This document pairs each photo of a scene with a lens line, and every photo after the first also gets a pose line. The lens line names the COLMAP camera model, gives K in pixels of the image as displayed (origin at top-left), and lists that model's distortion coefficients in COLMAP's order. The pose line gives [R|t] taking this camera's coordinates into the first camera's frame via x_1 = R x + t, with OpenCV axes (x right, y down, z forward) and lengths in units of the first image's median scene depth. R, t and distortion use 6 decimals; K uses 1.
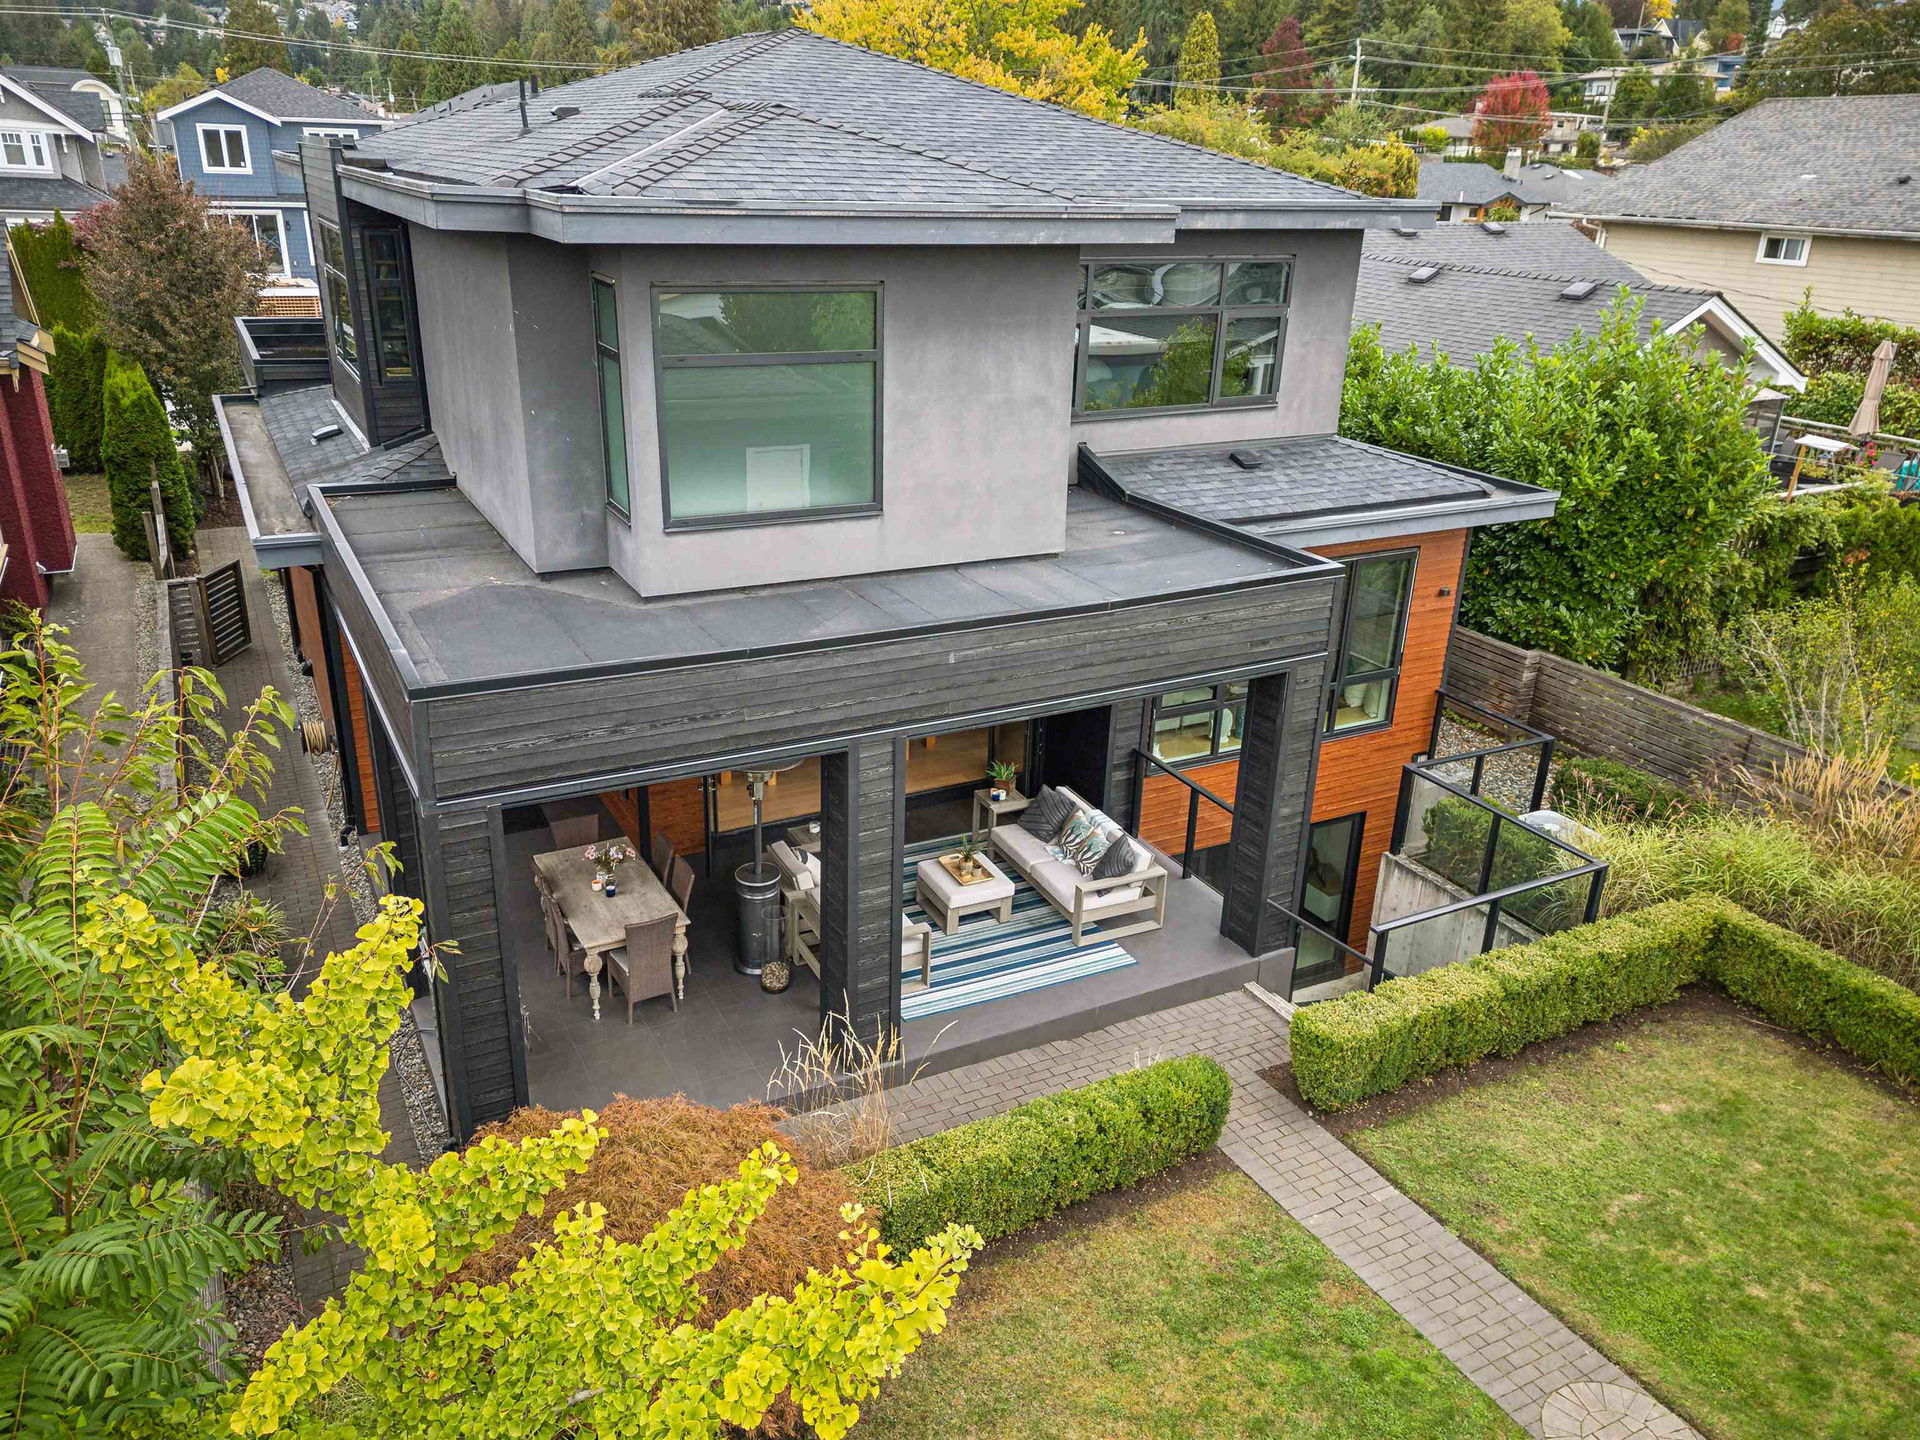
lens RADIAL K [[1403.9, 0, 952.1], [0, 1403.9, 719.2], [0, 0, 1]] dist [0.034642, -0.011487]
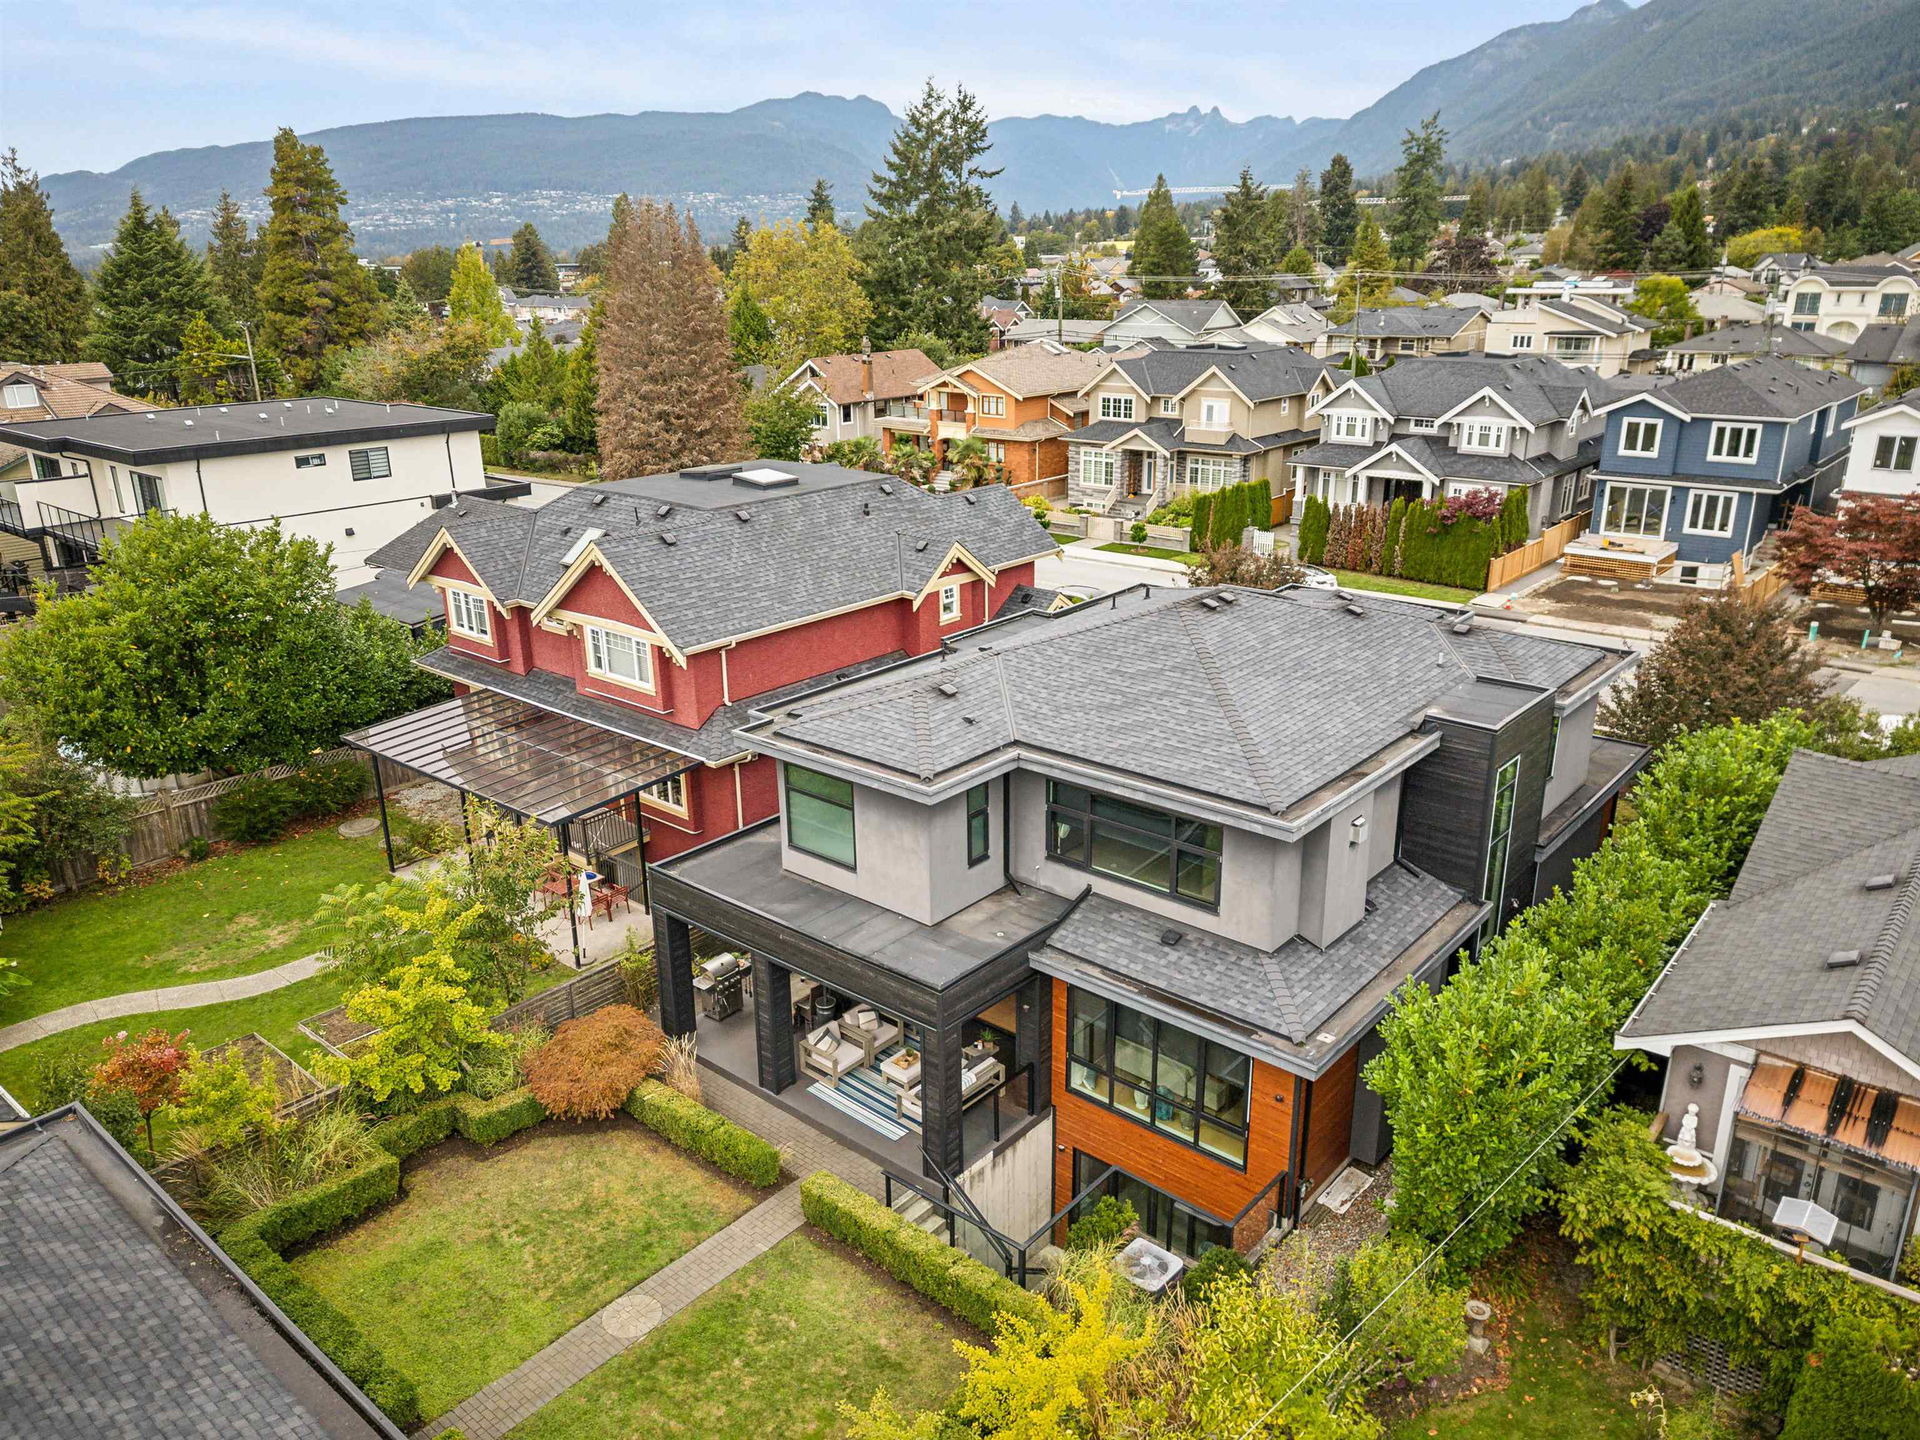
lens RADIAL K [[1403.9, 0, 958.4], [0, 1403.9, 721.5], [0, 0, 1]] dist [0.034642, -0.011487]
pose [[0.362485, 0.268981, -0.892331, 0.450910], [-0.325227, 0.933766, 0.149356, -0.176566], [0.873403, 0.236071, 0.425956, 0.034189]]
